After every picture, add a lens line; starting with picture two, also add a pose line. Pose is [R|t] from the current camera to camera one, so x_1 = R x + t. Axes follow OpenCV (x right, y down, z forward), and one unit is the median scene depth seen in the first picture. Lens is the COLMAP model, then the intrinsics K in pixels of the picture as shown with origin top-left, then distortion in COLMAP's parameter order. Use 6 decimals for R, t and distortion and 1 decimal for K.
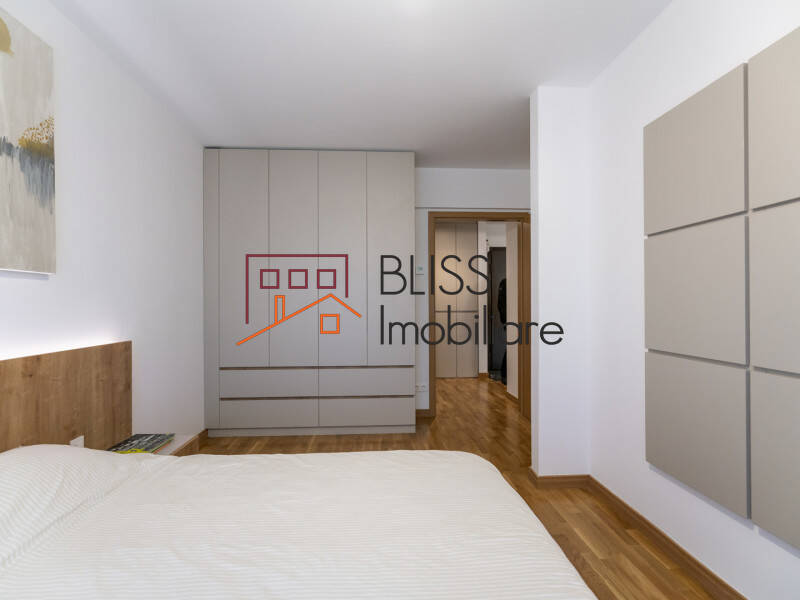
lens RADIAL K [[405.5, 0, 400.7], [0, 405.5, 297.8], [0, 0, 1]] dist [0.001865, 0.000211]
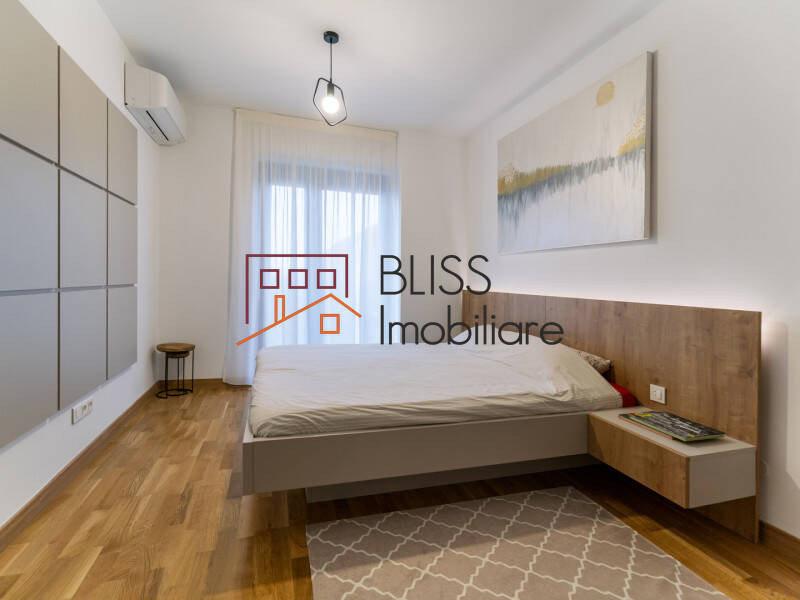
lens RADIAL K [[405.5, 0, 399.9], [0, 405.5, 299.7], [0, 0, 1]] dist [0.001865, 0.000211]
pose [[-0.968371, 0.003866, -0.249485, 0.140705], [-0.007943, 0.998896, 0.046308, 0.065149], [0.249389, 0.046825, -0.967271, 1.775912]]
